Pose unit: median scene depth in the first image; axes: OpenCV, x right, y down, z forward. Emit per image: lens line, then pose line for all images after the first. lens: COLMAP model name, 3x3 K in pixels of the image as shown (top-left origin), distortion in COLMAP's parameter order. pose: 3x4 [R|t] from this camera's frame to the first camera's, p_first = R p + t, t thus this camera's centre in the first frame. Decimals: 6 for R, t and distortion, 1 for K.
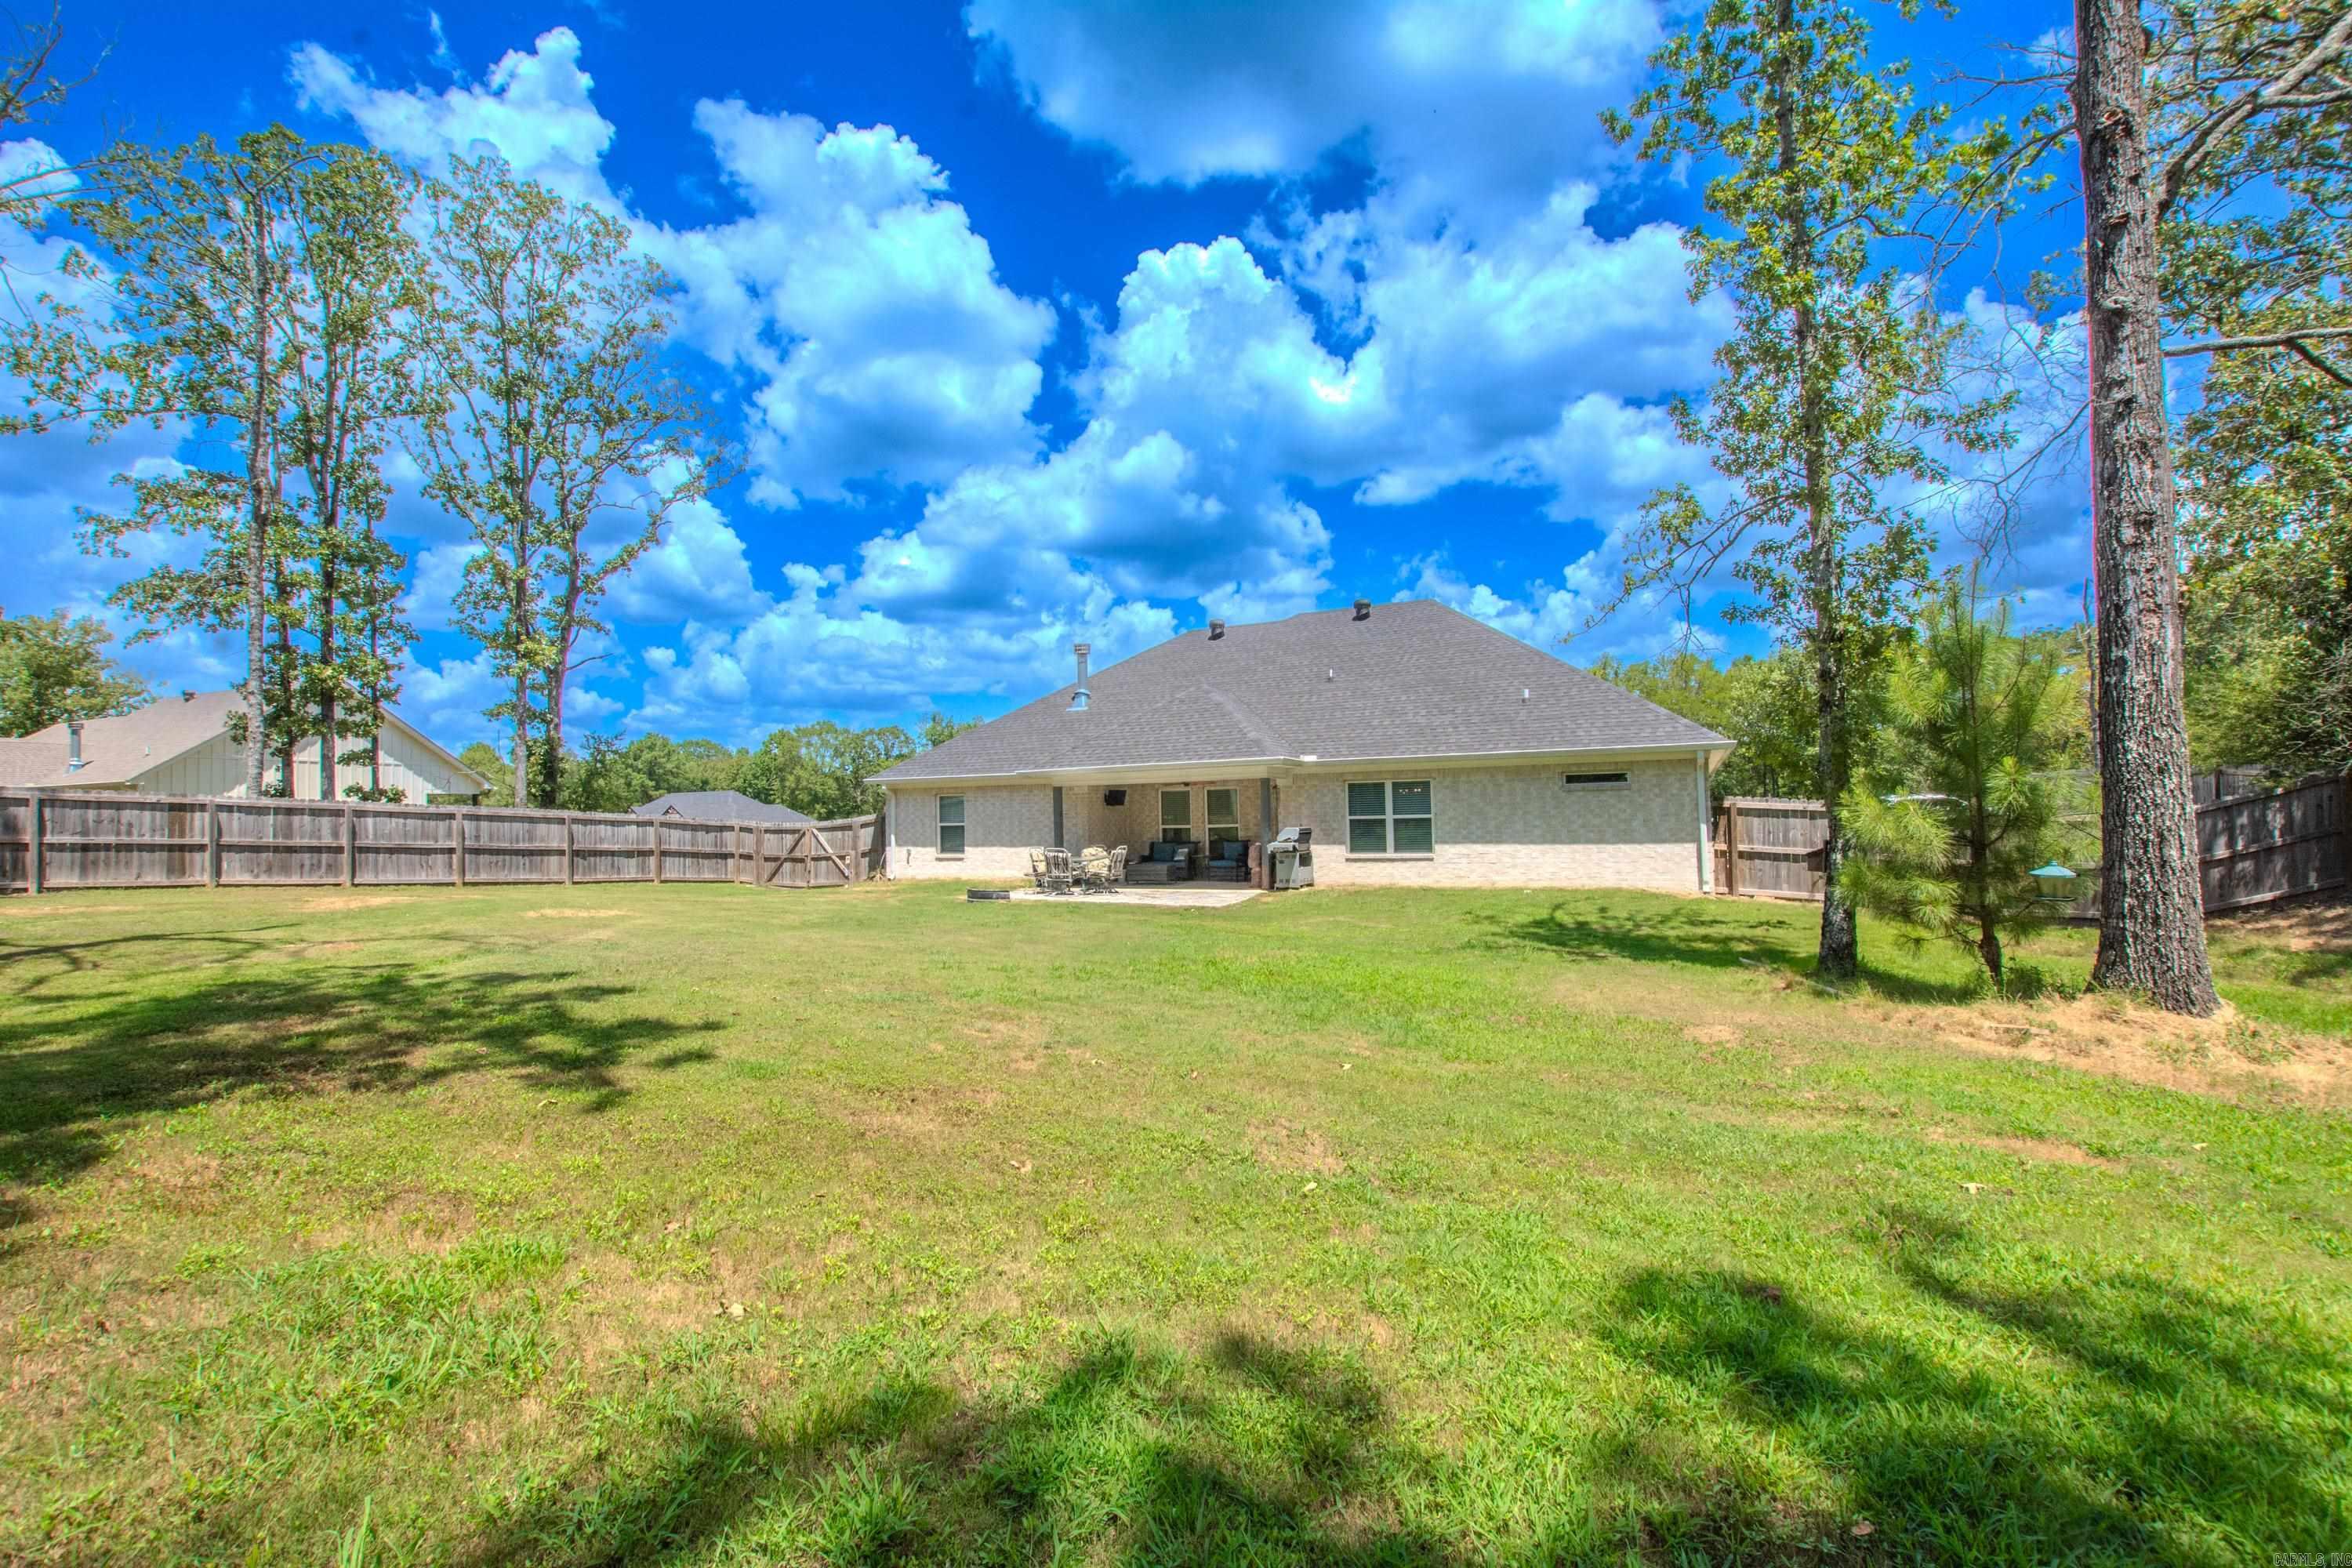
lens RADIAL K [[1041.0, 0, 1187.4], [0, 1041.0, 777.3], [0, 0, 1]] dist [-0.033697, 0.004973]
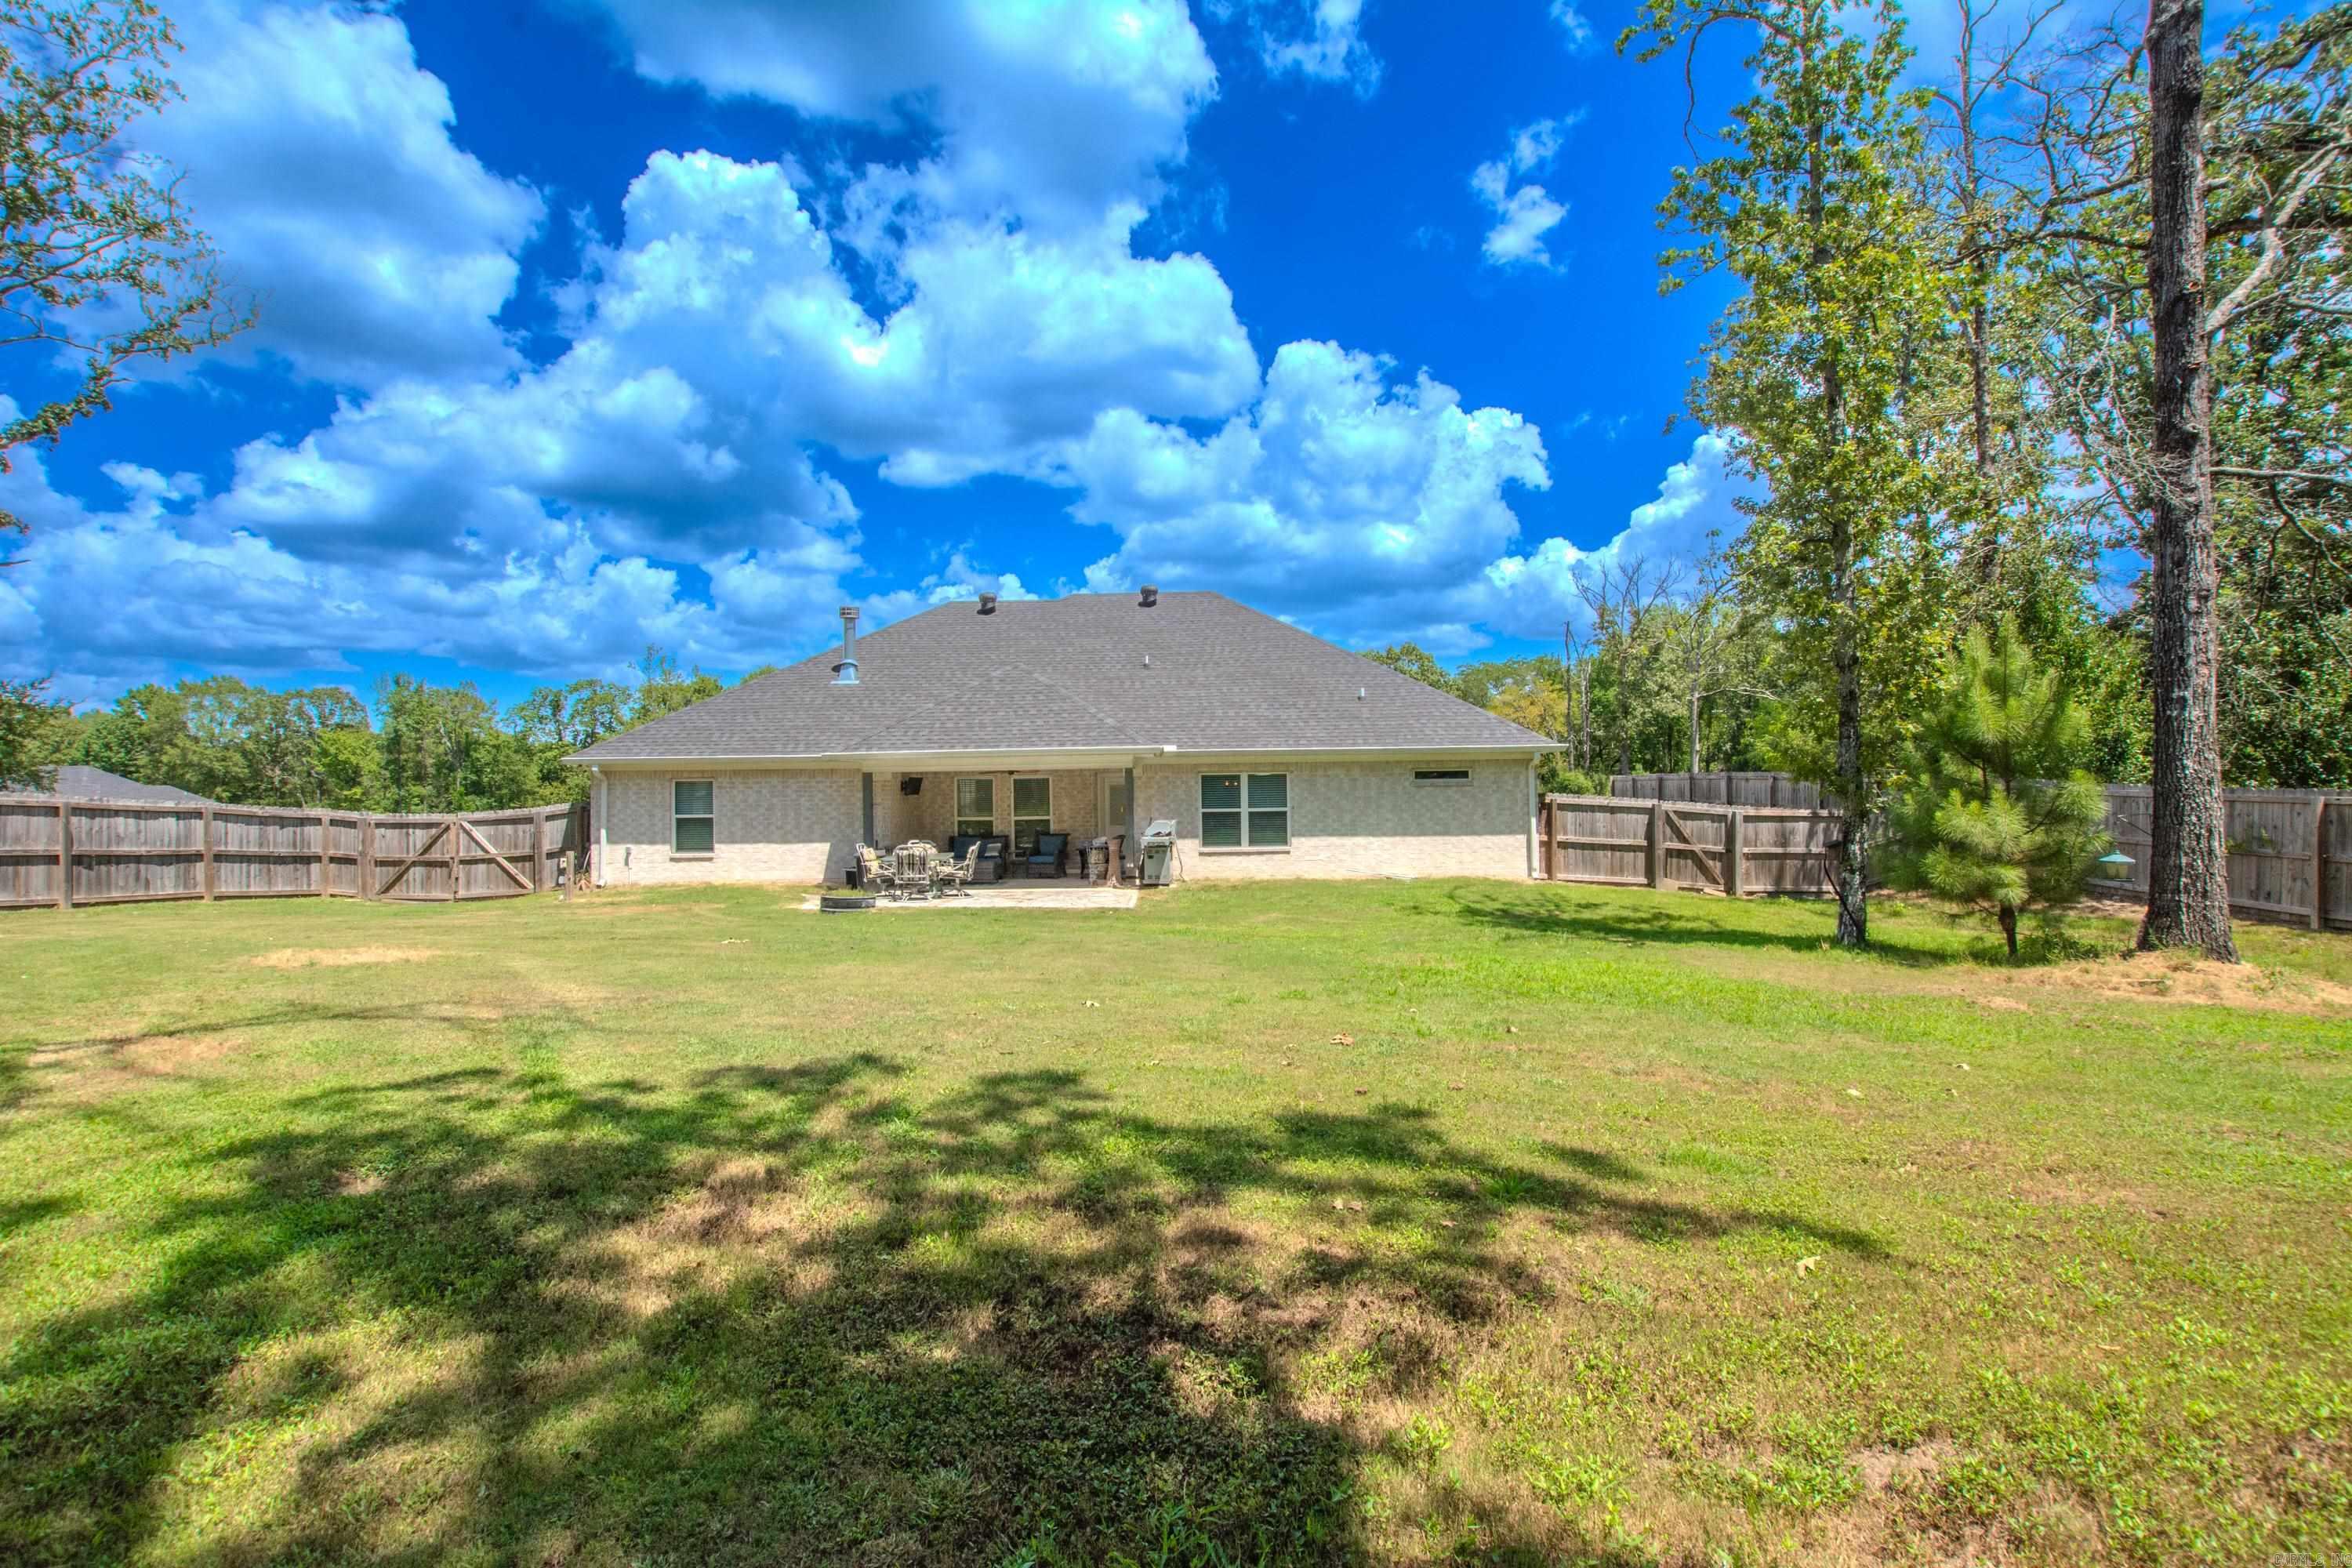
lens RADIAL K [[1048.2, 0, 1185.2], [0, 1048.2, 794.7], [0, 0, 1]] dist [-0.030794, 0.000921]
pose [[0.898839, 0.009577, 0.438174, -0.234233], [-0.021505, 0.999521, 0.022268, 0.002265], [-0.437750, -0.029438, 0.898615, 0.104772]]
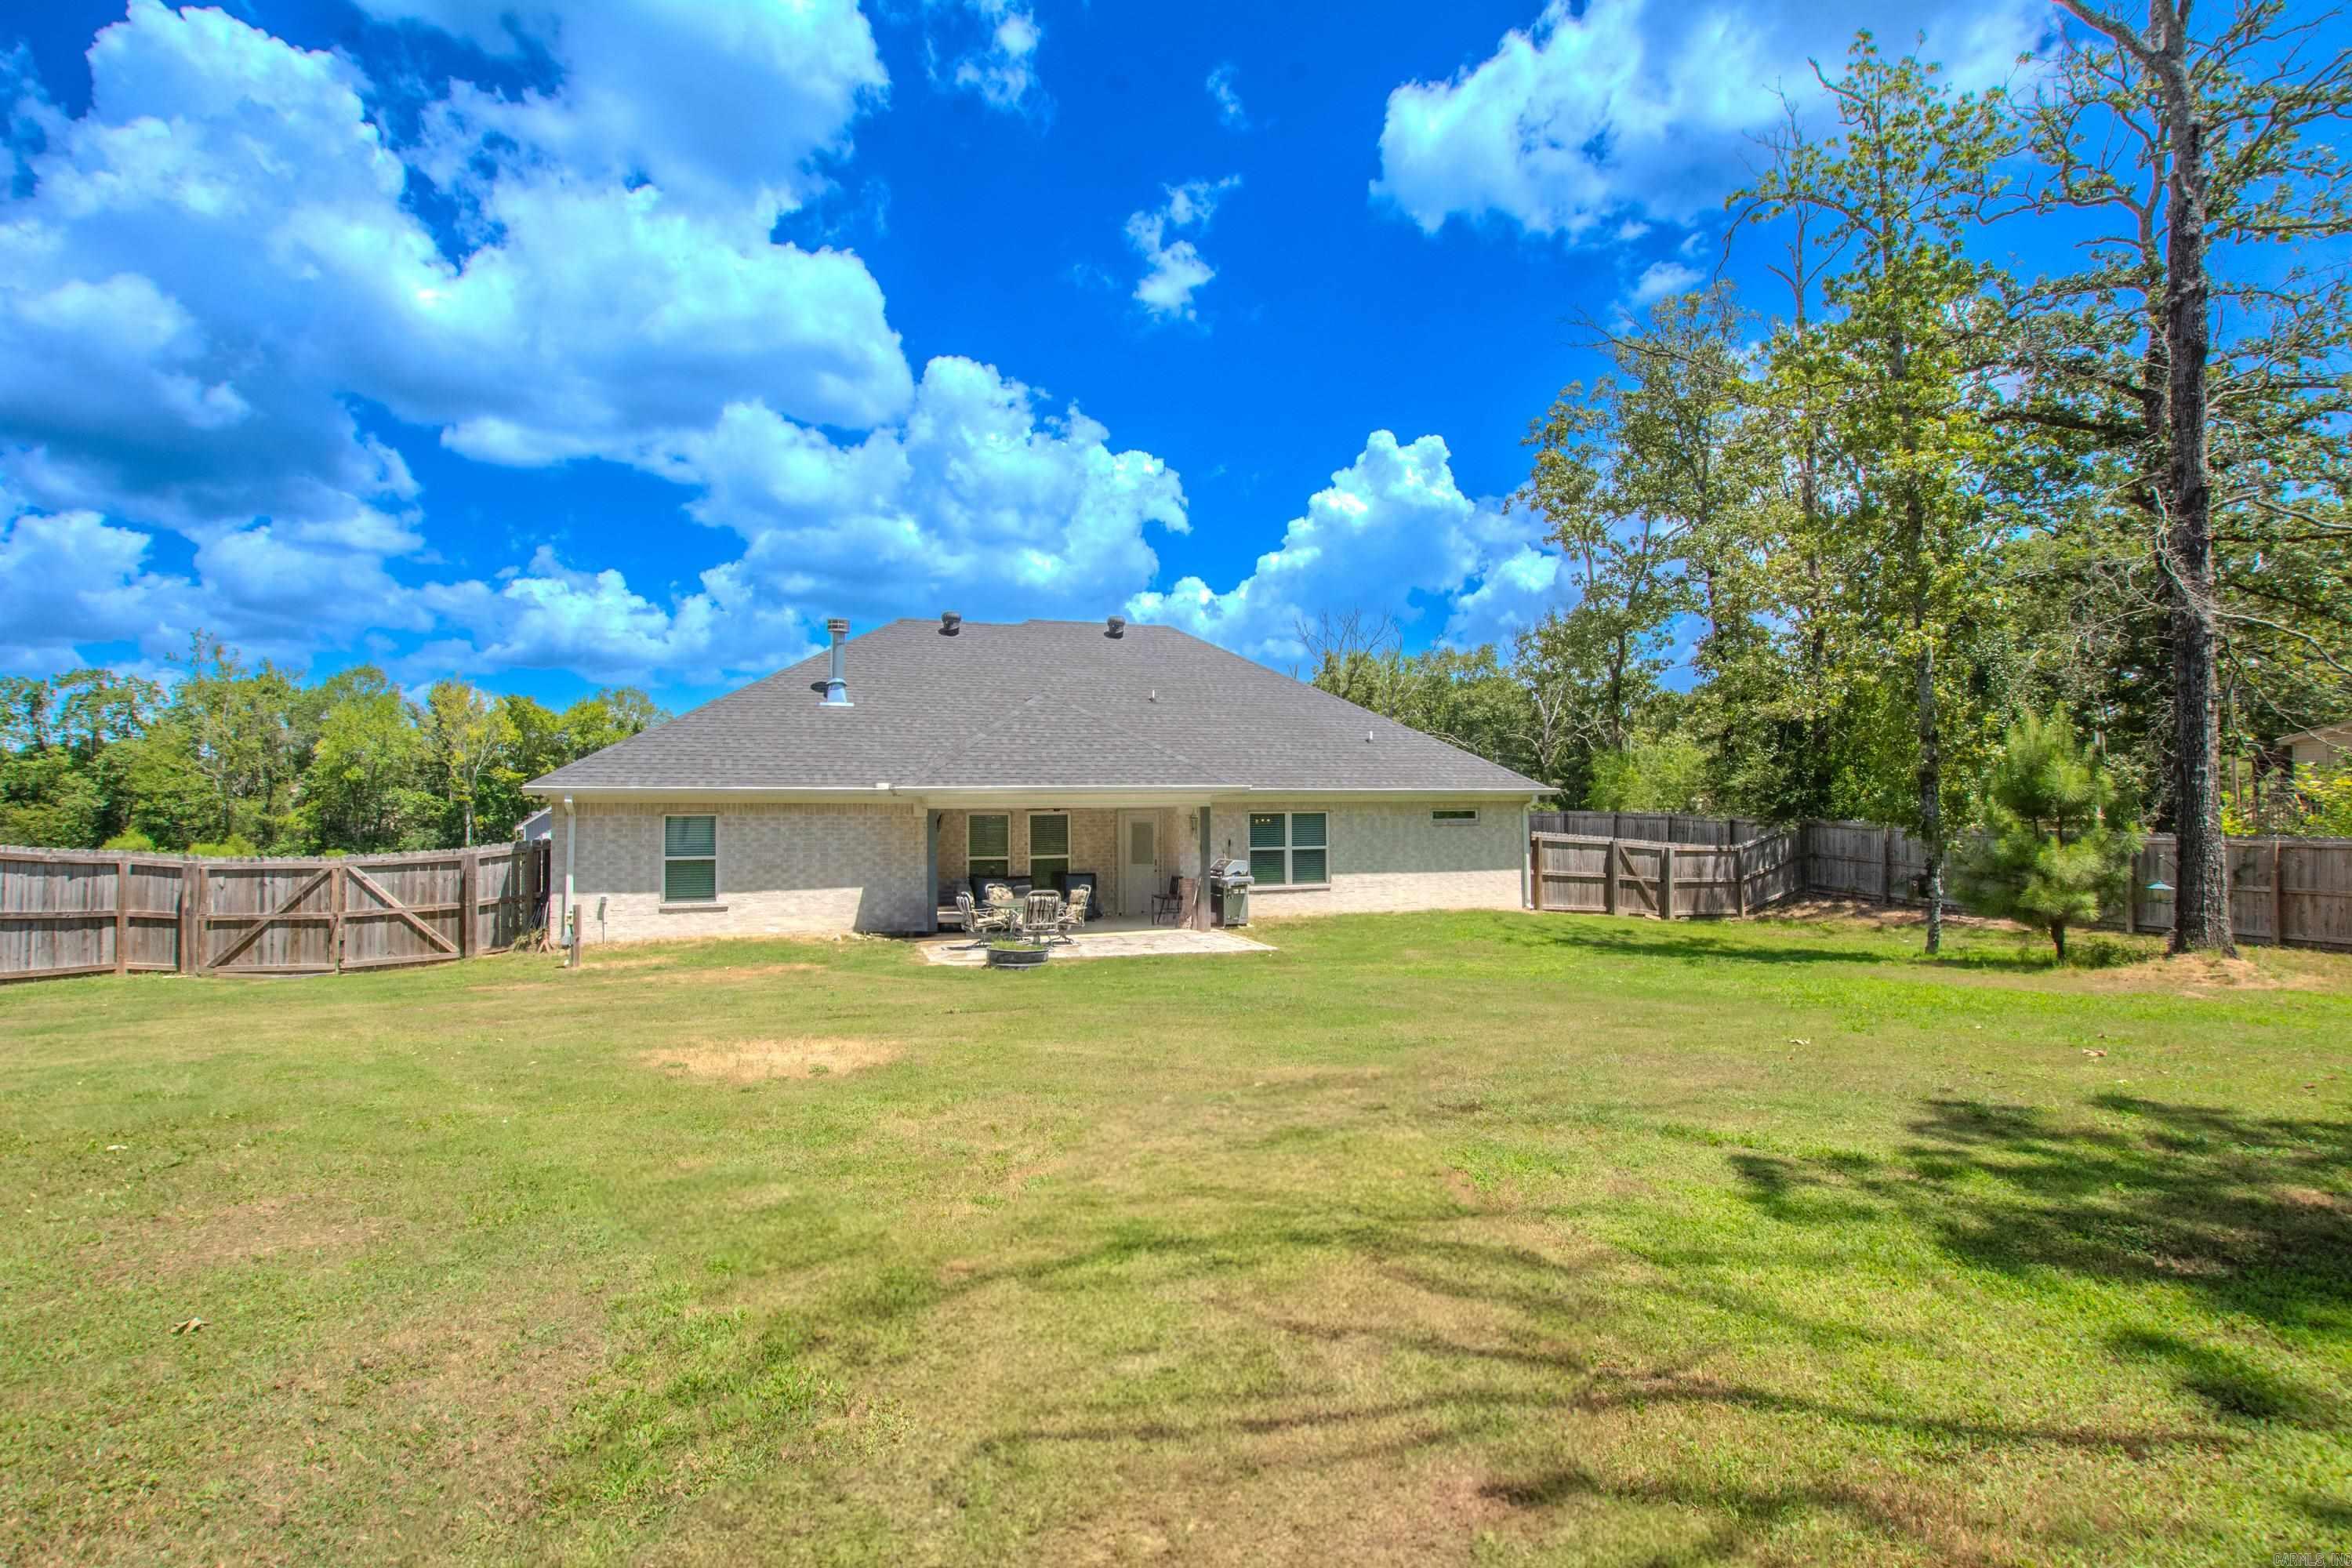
lens RADIAL K [[1061.8, 0, 1189.4], [0, 1061.8, 808.0], [0, 0, 1]] dist [-0.039963, 0.007206]
pose [[0.693580, 0.022729, 0.720021, -0.485890], [-0.031873, 0.999492, -0.000848, 0.002938], [-0.719674, -0.022361, 0.693952, 0.289777]]
